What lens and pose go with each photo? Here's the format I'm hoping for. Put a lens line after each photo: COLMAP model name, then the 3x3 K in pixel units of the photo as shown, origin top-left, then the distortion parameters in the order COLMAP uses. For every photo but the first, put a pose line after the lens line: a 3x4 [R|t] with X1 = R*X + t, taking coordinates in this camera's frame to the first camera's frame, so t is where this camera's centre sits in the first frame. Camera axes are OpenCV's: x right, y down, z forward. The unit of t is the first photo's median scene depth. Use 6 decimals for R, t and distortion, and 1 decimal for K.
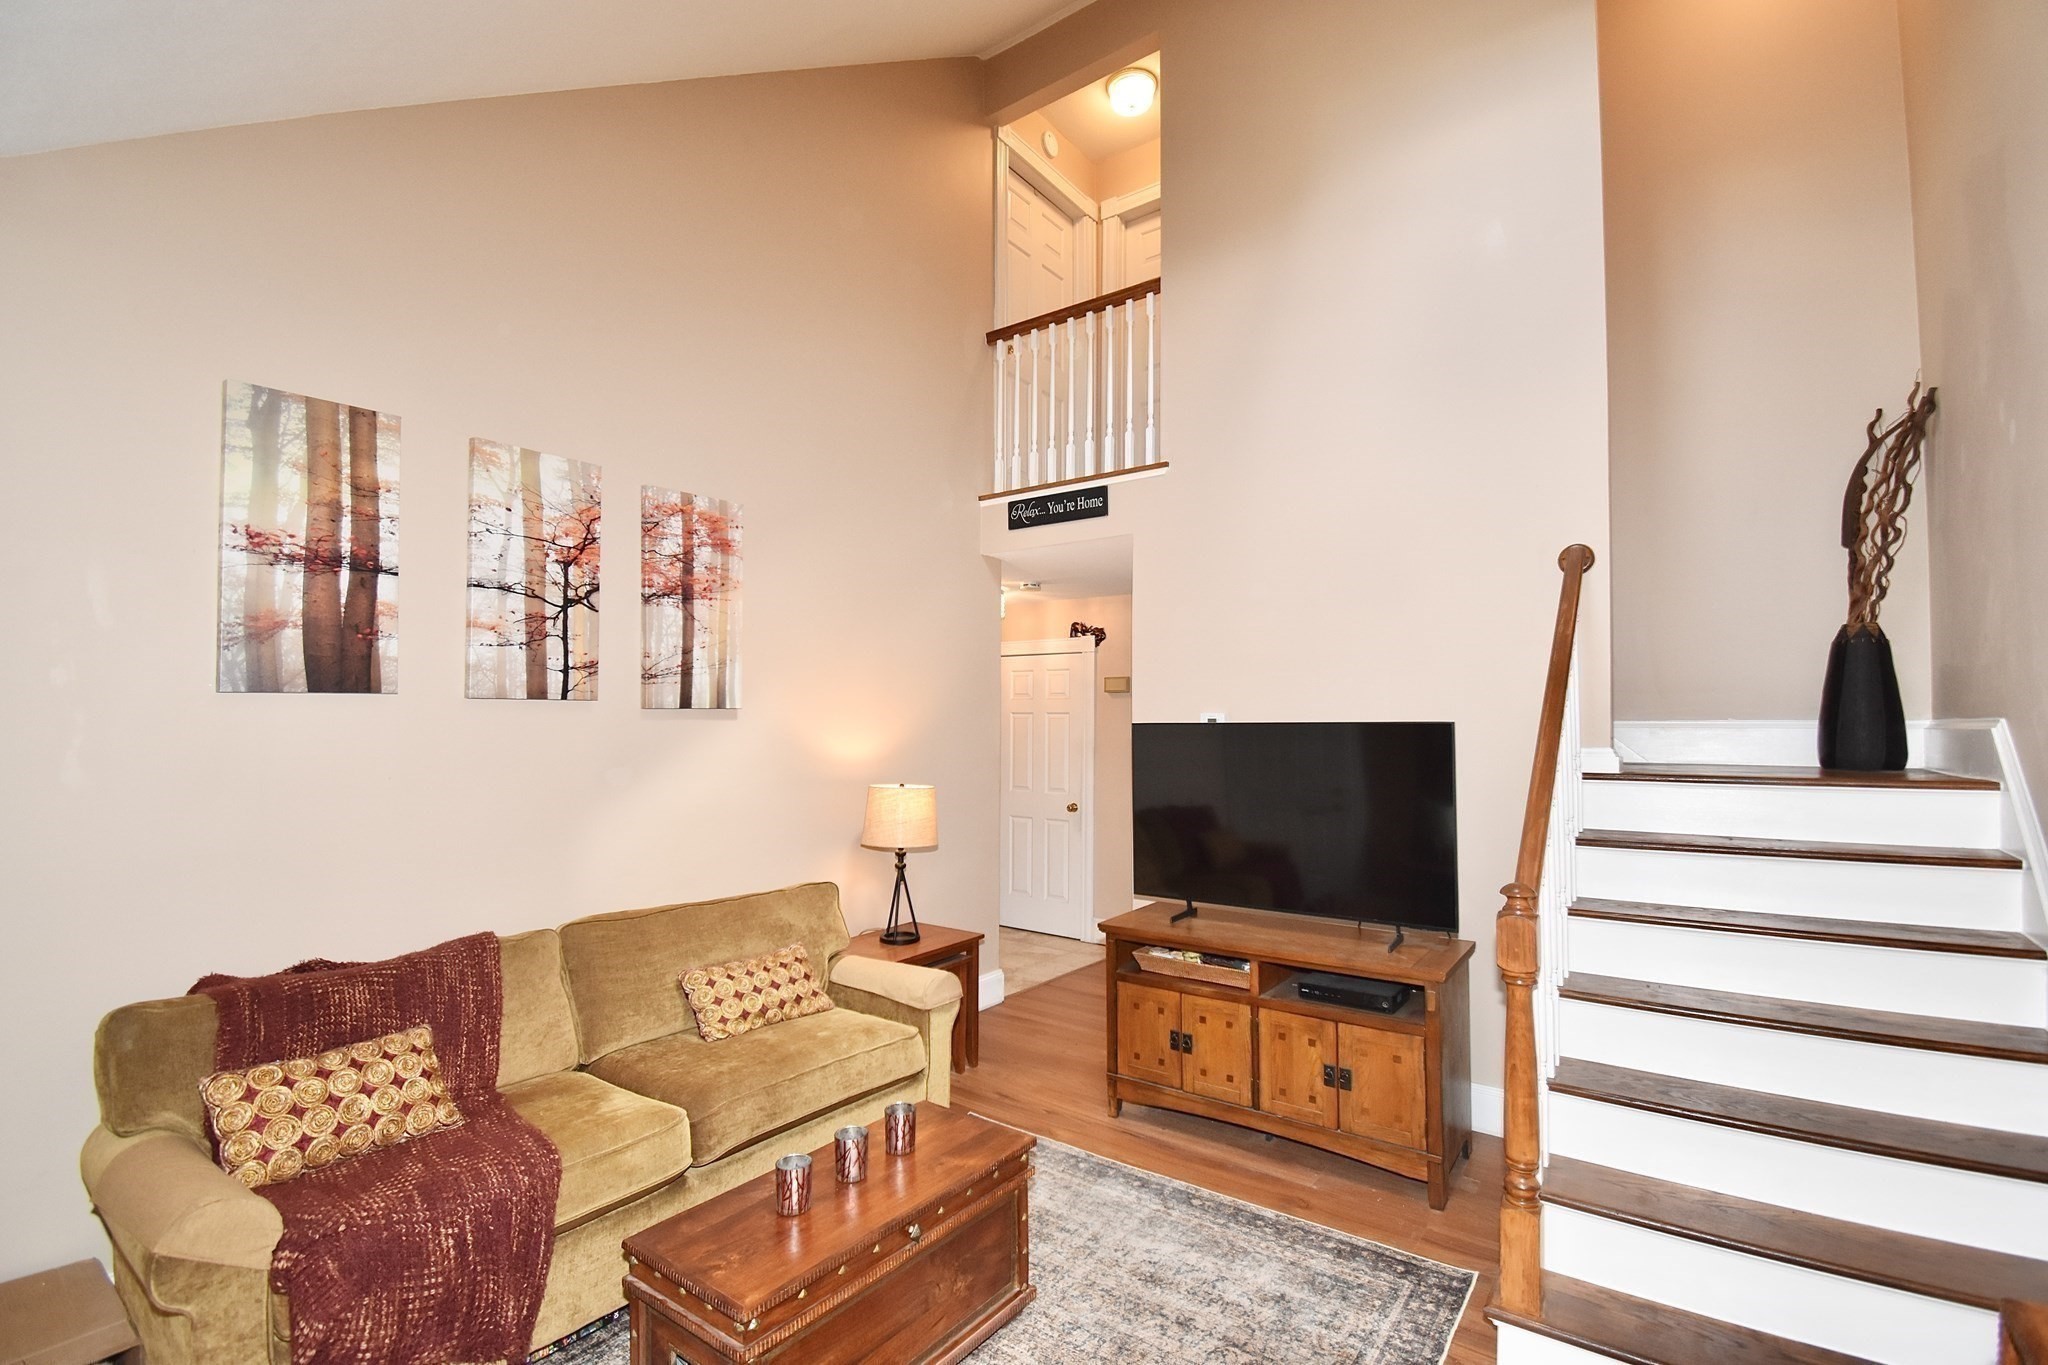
lens RADIAL K [[895.0, 0, 1020.9], [0, 895.0, 700.9], [0, 0, 1]] dist [-0.026834, -0.003052]
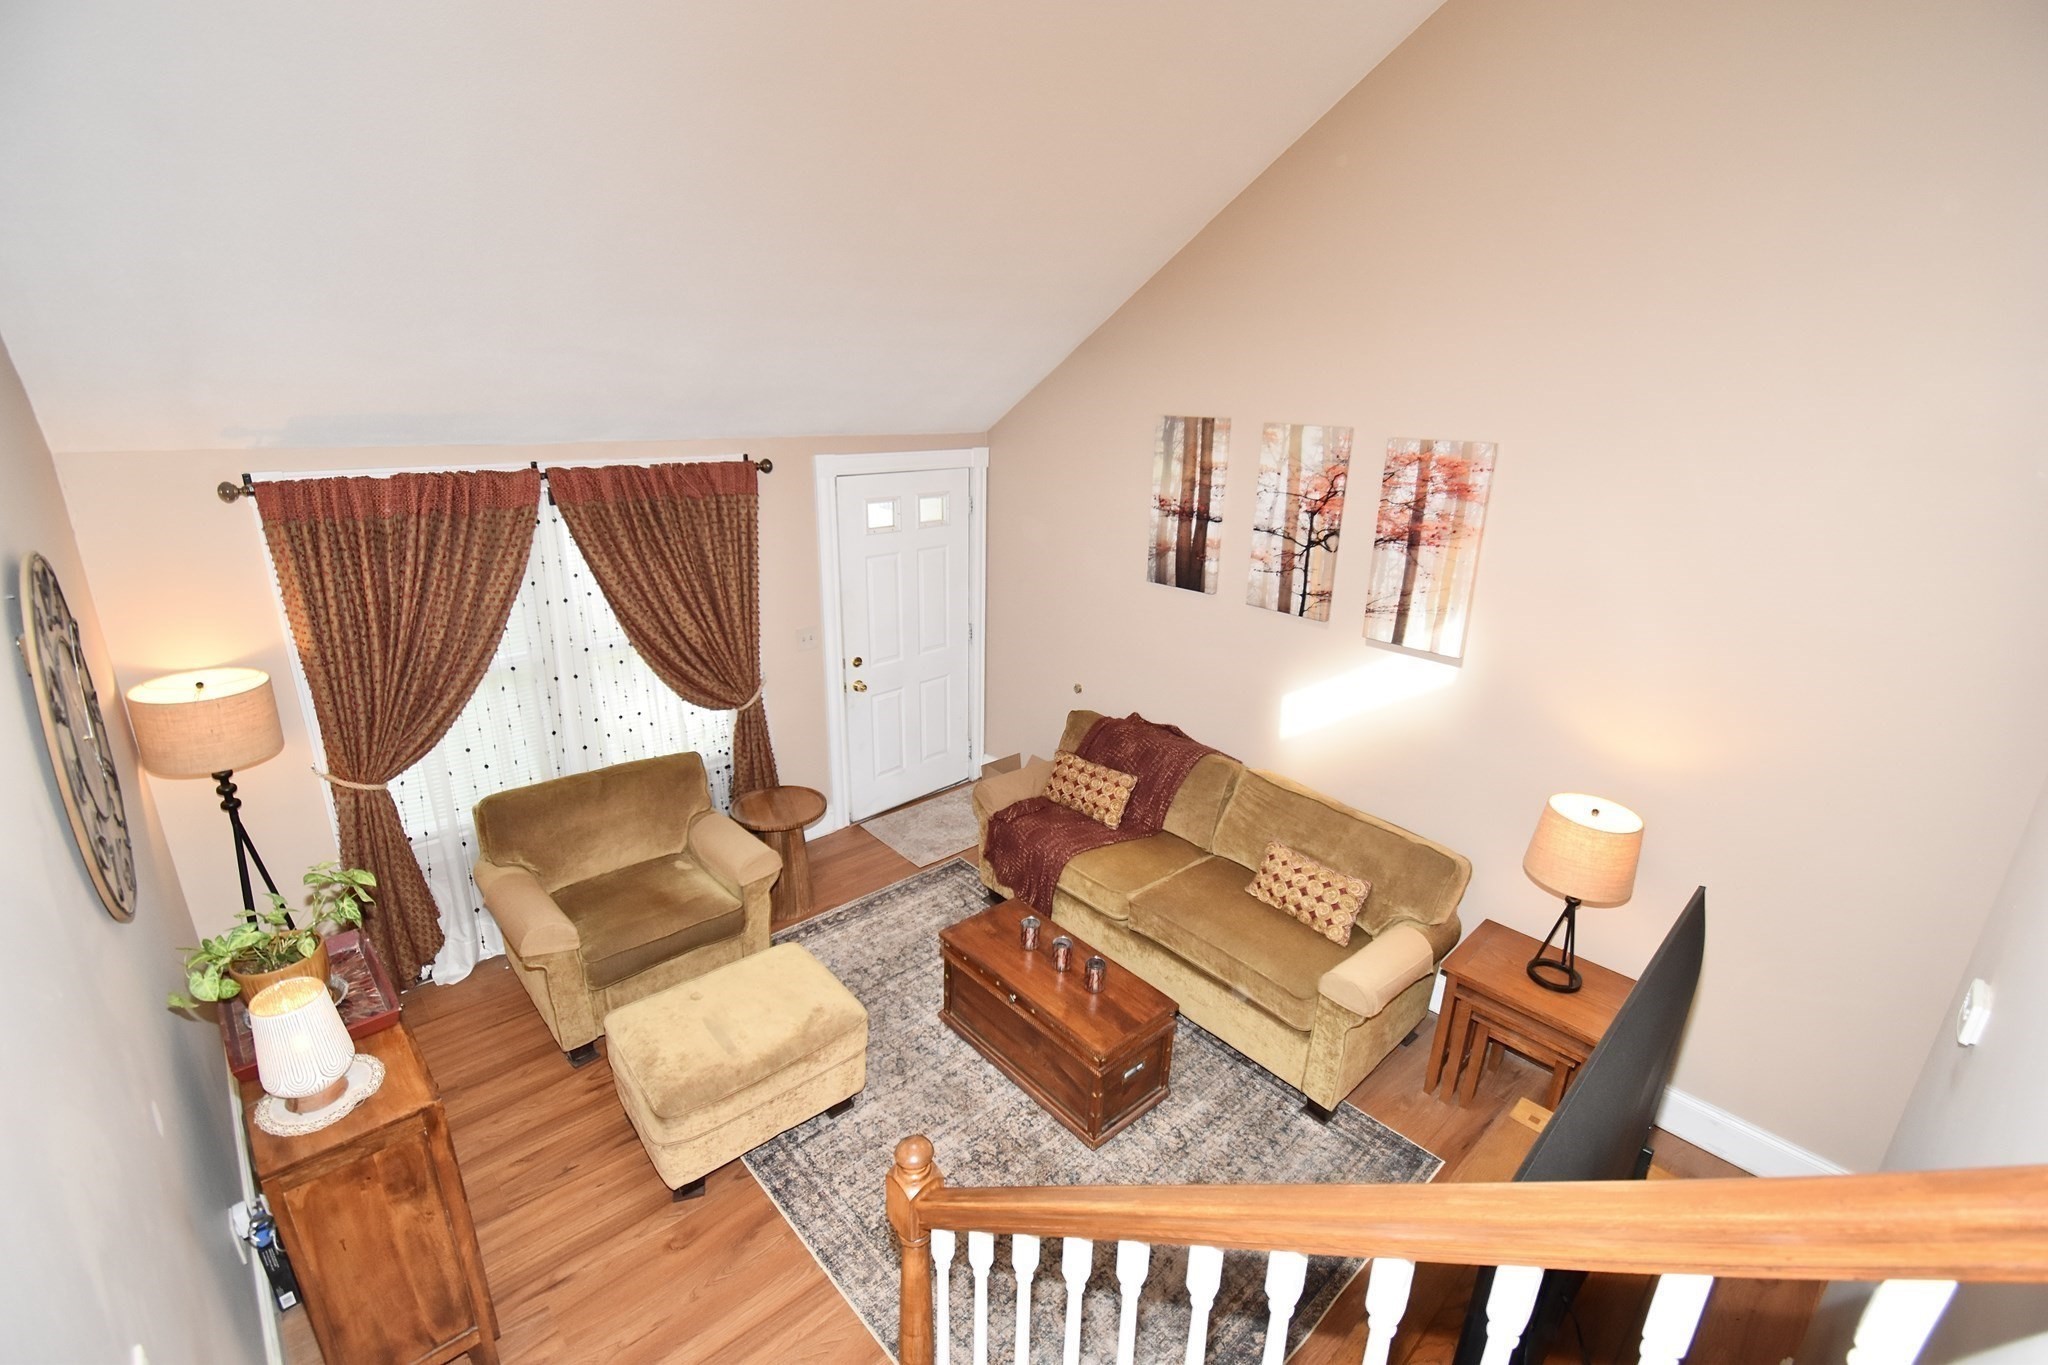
lens RADIAL K [[895.0, 0, 1018.8], [0, 895.0, 674.8], [0, 0, 1]] dist [-0.026834, -0.003052]
pose [[-0.194895, 0.292962, -0.936050, 0.868450], [-0.004412, 0.954079, 0.299523, -0.327018], [0.980814, 0.062506, -0.184653, 0.871046]]
